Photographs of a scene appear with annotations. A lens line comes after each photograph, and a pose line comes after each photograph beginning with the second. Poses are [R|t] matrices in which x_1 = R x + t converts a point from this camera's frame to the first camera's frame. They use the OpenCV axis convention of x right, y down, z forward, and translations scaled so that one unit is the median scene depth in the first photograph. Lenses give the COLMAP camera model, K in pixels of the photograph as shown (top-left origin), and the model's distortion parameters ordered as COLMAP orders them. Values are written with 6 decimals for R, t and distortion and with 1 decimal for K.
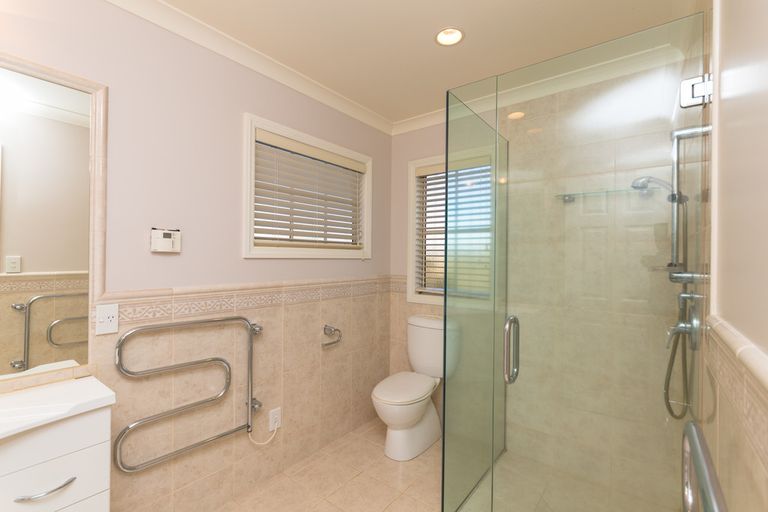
lens RADIAL K [[349.7, 0, 385.7], [0, 349.7, 255.2], [0, 0, 1]] dist [0.002532, -0.000677]
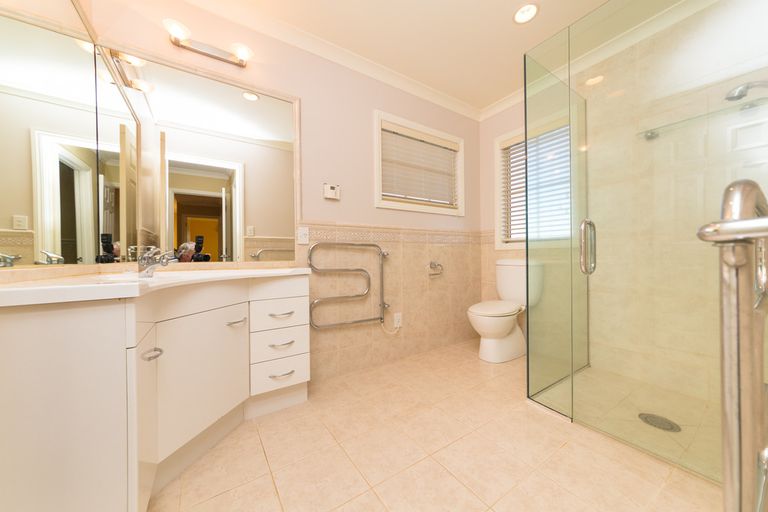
lens RADIAL K [[269.5, 0, 382.6], [0, 269.5, 256.5], [0, 0, 1]] dist [-0.002295, 0.000870]
pose [[0.943373, -0.020040, -0.331128, -0.000866], [0.022105, 0.999753, 0.002470, 0.186021], [0.330997, -0.009649, 0.943582, -0.070016]]
